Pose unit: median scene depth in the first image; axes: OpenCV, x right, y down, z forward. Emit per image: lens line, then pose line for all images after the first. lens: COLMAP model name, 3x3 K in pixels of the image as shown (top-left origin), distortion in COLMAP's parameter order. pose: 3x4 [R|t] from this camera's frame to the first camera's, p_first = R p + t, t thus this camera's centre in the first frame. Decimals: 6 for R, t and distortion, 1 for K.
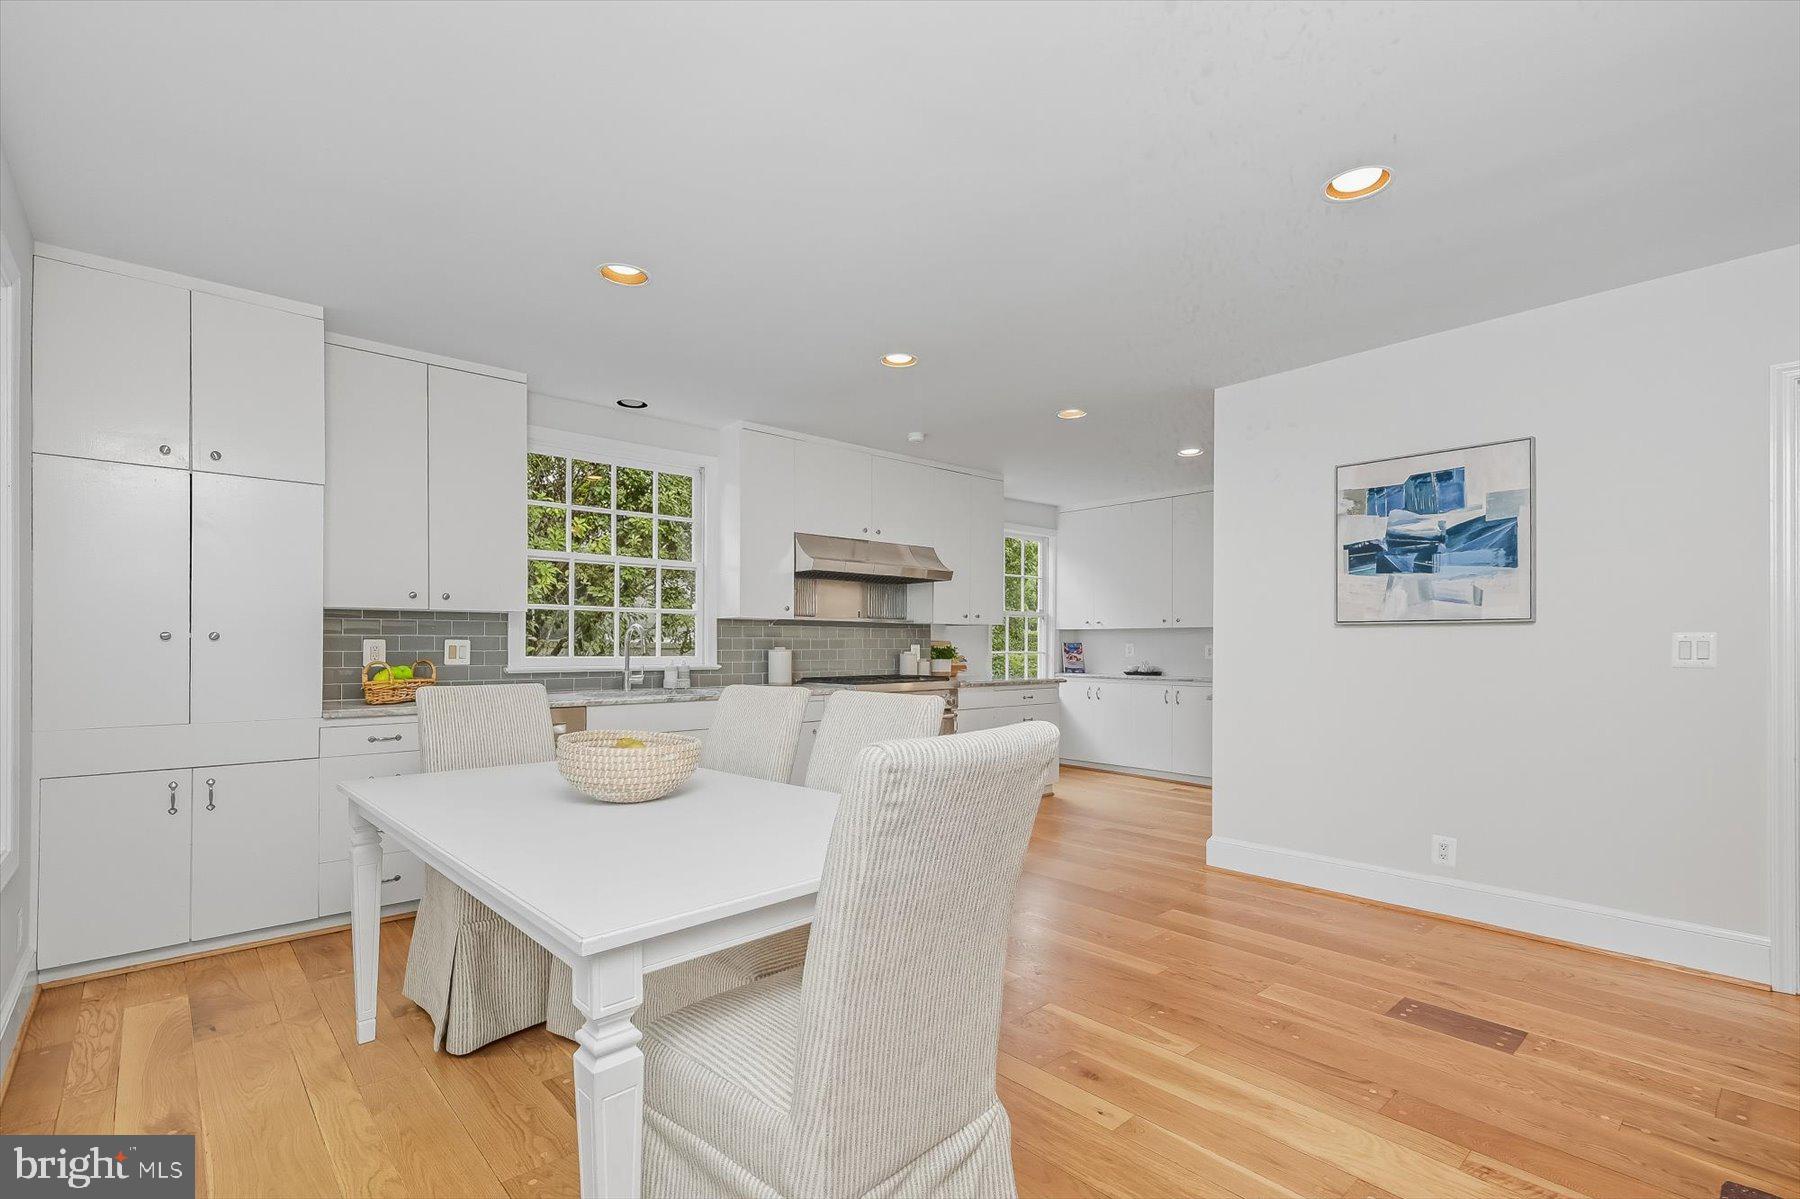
lens RADIAL K [[811.3, 0, 899.8], [0, 811.3, 641.0], [0, 0, 1]] dist [0.000310, -0.000024]
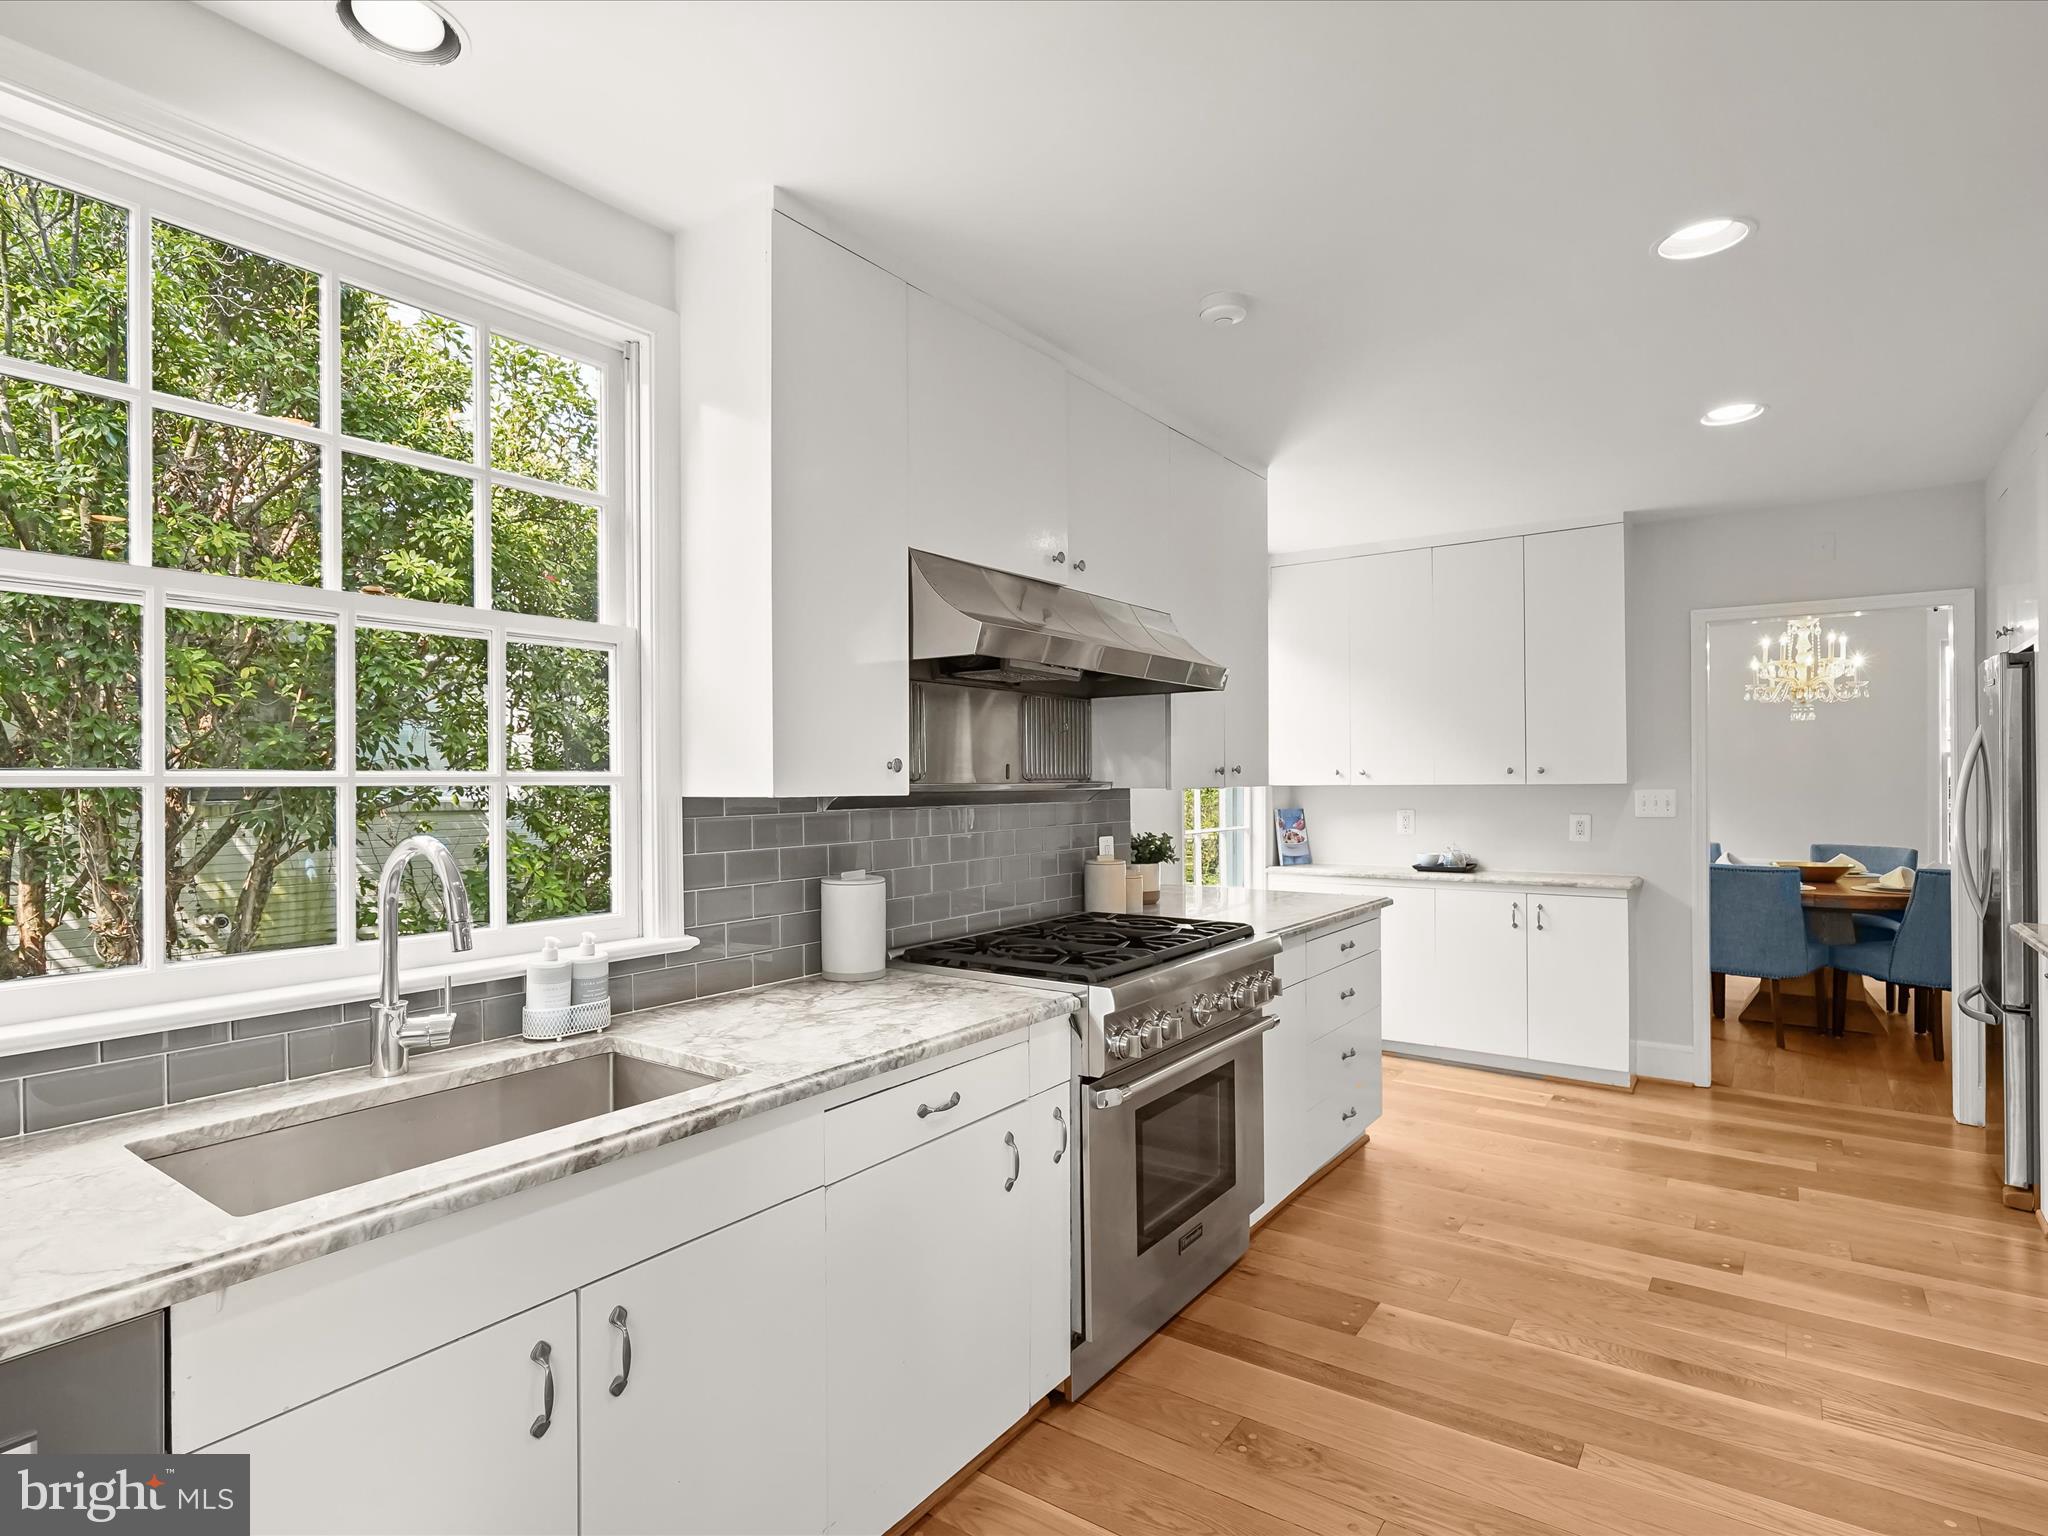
lens RADIAL K [[1067.1, 0, 1017.8], [0, 1067.1, 785.1], [0, 0, 1]] dist [0.000856, -0.000585]
pose [[0.976968, -0.012398, 0.213025, -0.182780], [0.010483, 0.999894, 0.010114, -0.036074], [-0.213127, -0.007648, 0.976994, 0.538139]]
